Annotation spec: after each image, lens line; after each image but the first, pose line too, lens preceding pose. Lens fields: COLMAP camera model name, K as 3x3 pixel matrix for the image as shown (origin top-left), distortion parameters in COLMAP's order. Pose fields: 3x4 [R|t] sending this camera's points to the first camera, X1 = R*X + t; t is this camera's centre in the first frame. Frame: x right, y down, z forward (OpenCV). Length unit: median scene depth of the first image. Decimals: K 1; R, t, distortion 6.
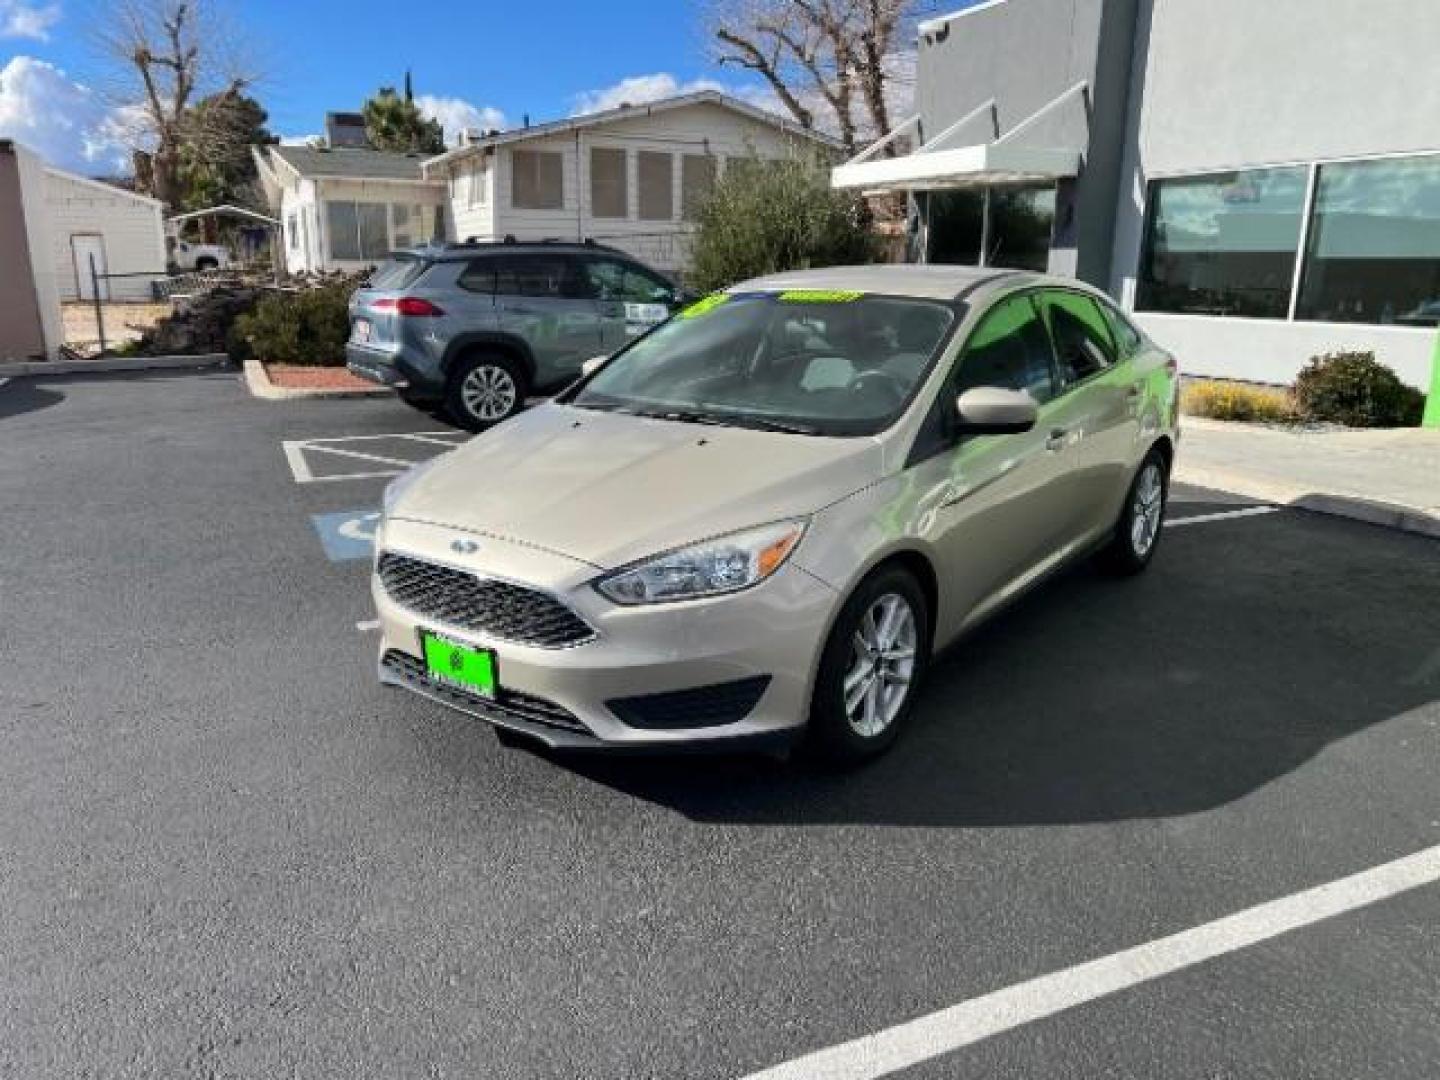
lens RADIAL K [[1083.4, 0, 696.2], [0, 1083.4, 532.9], [0, 0, 1]] dist [0.080092, -0.096979]
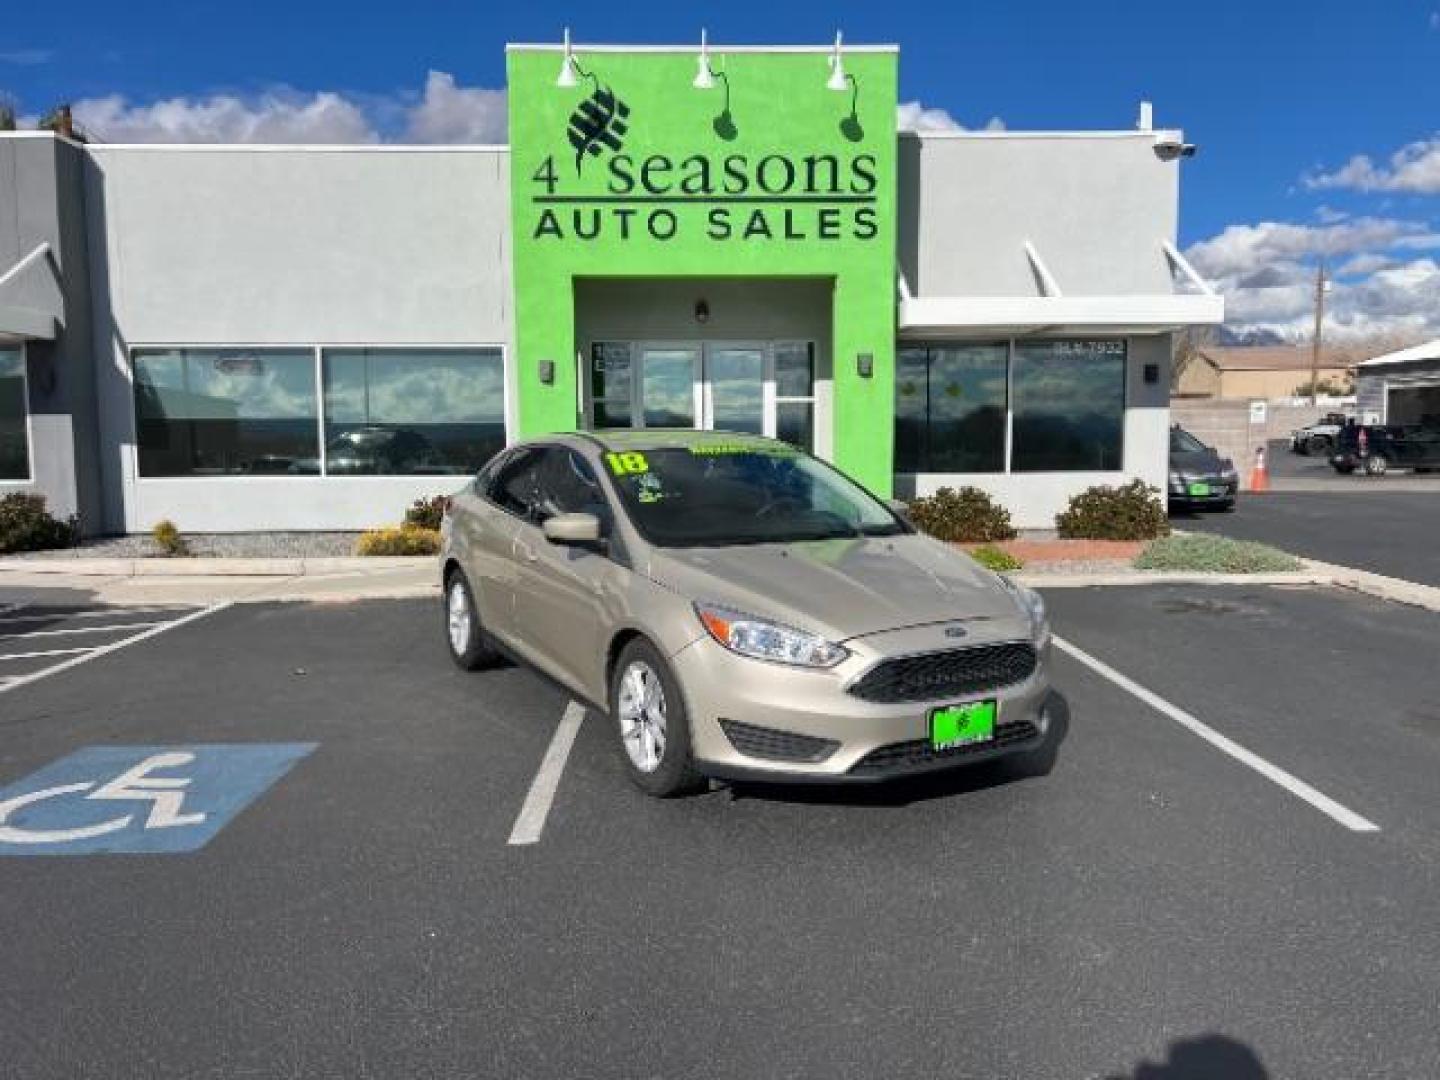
lens RADIAL K [[1070.1, 0, 743.2], [0, 1070.1, 546.4], [0, 0, 1]] dist [0.086645, -0.121502]
pose [[0.371786, -0.111929, 0.921546, -0.313928], [0.234701, 0.971787, 0.023344, -0.037808], [-0.898160, 0.207609, 0.387567, 0.149315]]
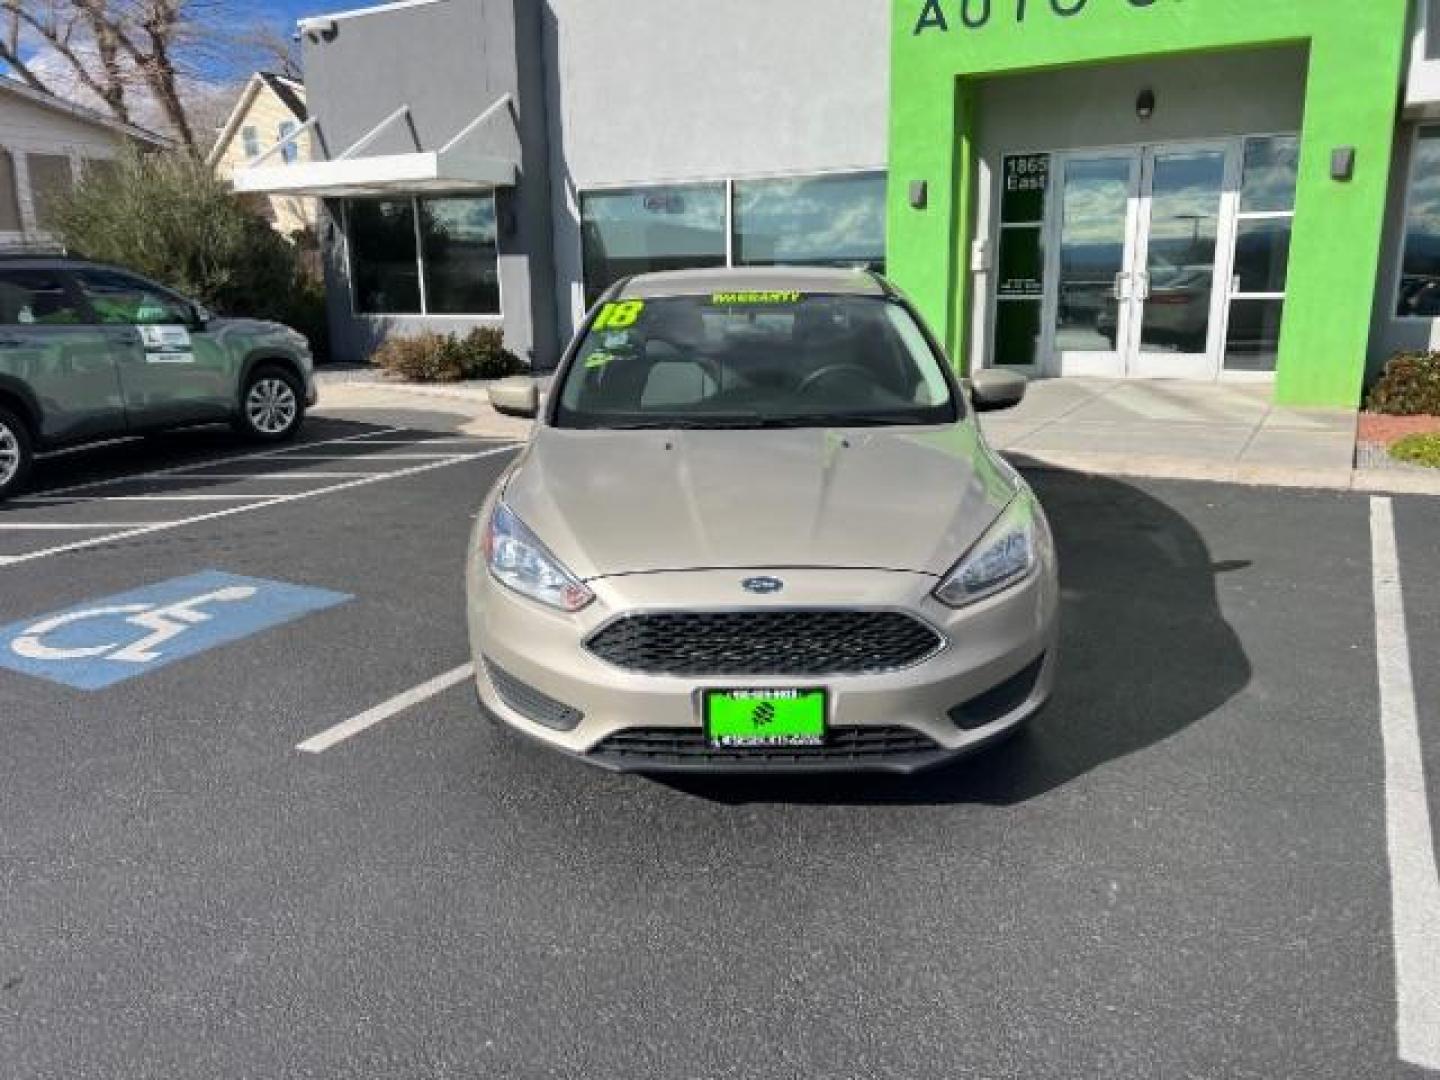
lens RADIAL K [[1089.4, 0, 720.0], [0, 1089.4, 540.0], [0, 0, 1]] dist [0.057431, -0.062218]
pose [[0.798398, -0.170373, 0.577524, -0.157809], [0.172325, 0.983669, 0.051956, -0.016143], [-0.576944, 0.058040, 0.814719, 0.062087]]
